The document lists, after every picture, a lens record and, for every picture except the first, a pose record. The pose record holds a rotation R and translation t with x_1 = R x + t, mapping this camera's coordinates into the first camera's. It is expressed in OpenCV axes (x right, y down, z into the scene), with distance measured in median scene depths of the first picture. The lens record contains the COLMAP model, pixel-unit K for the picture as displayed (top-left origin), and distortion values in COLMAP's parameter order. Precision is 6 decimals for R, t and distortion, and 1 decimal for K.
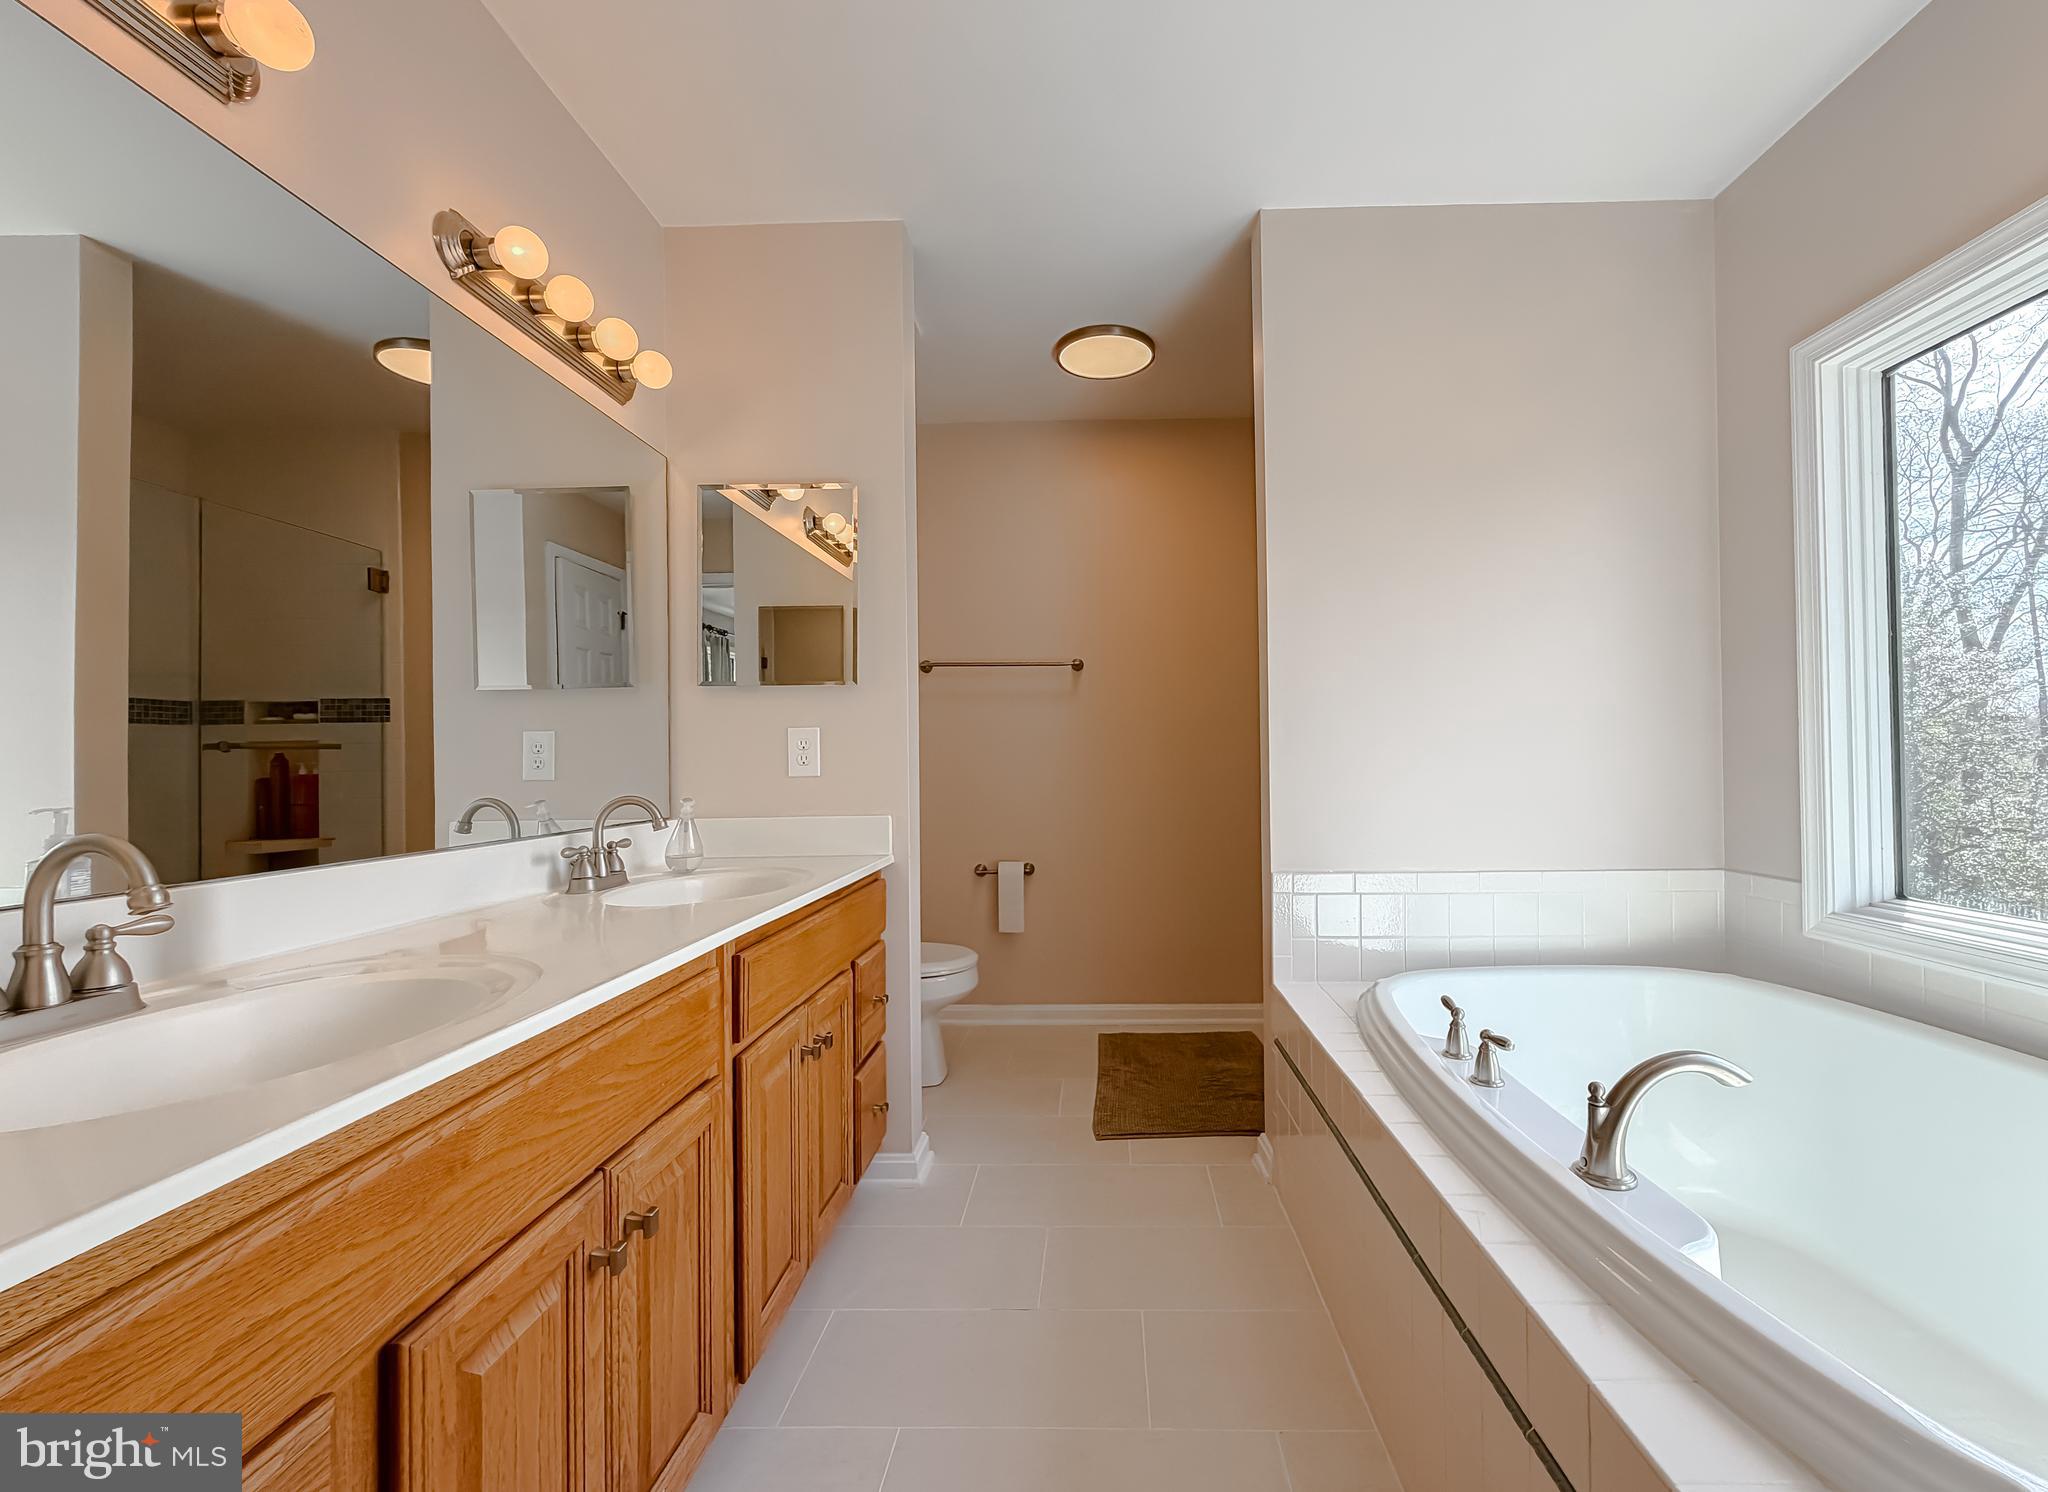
lens RADIAL K [[902.4, 0, 1024.9], [0, 902.4, 772.2], [0, 0, 1]] dist [0.000231, 0.009487]
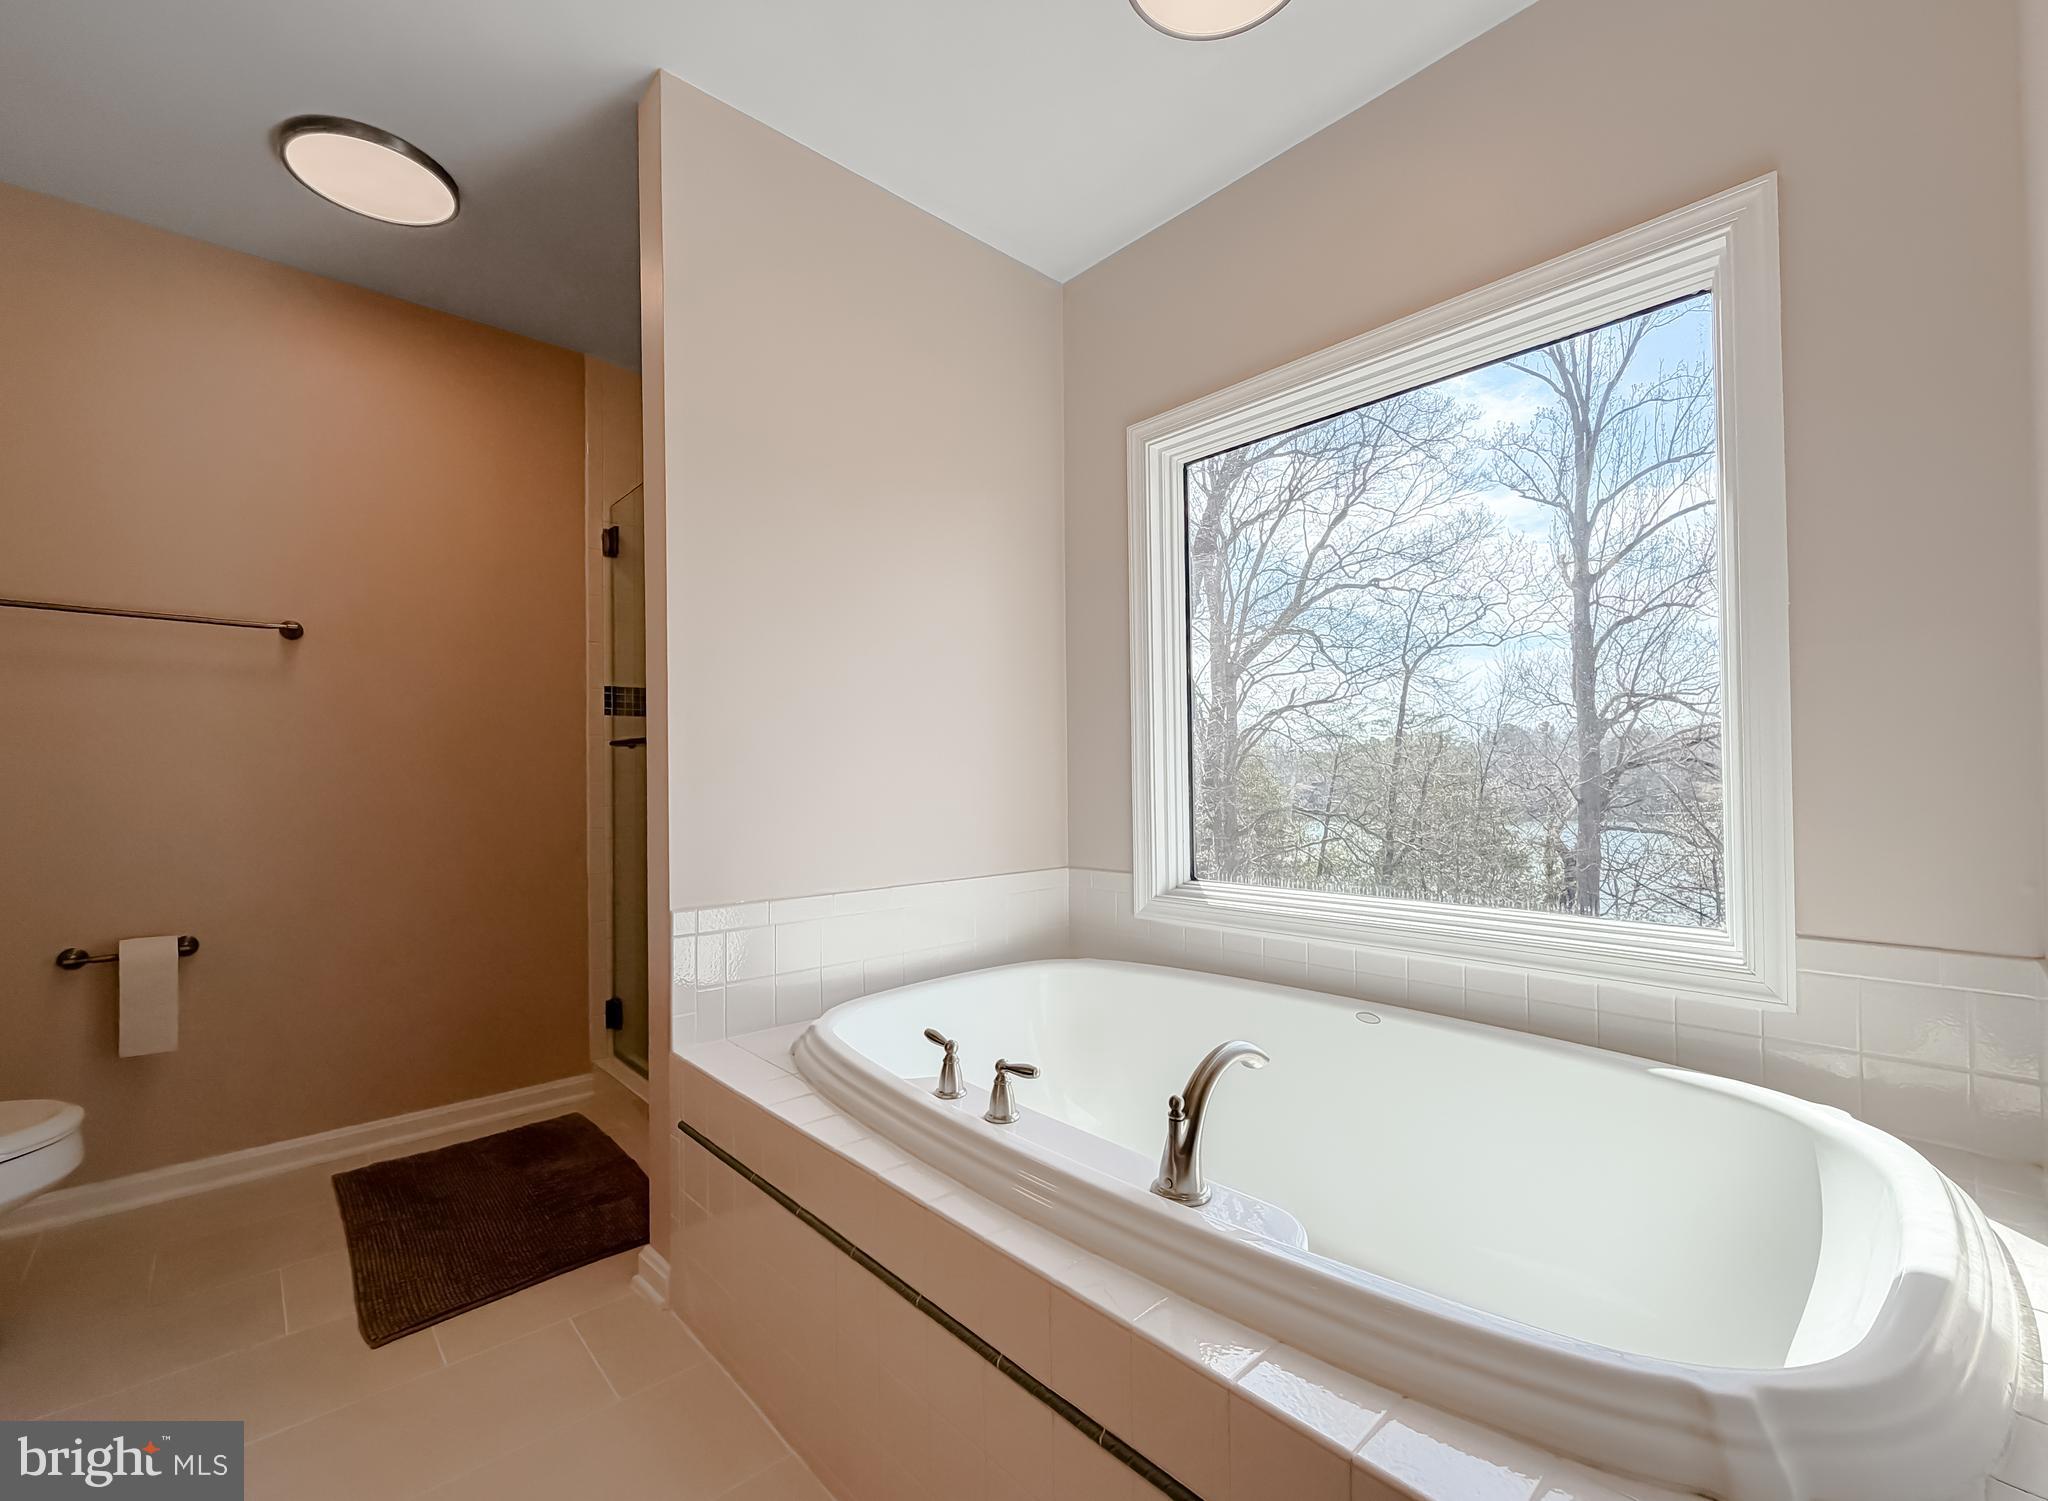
lens RADIAL K [[902.4, 0, 1024.9], [0, 902.4, 776.7], [0, 0, 1]] dist [0.000231, 0.009487]
pose [[0.688455, 0.005801, 0.725256, -0.094213], [0.009396, 0.999813, -0.016915, 0.010879], [-0.725218, 0.018460, 0.688272, 0.247615]]
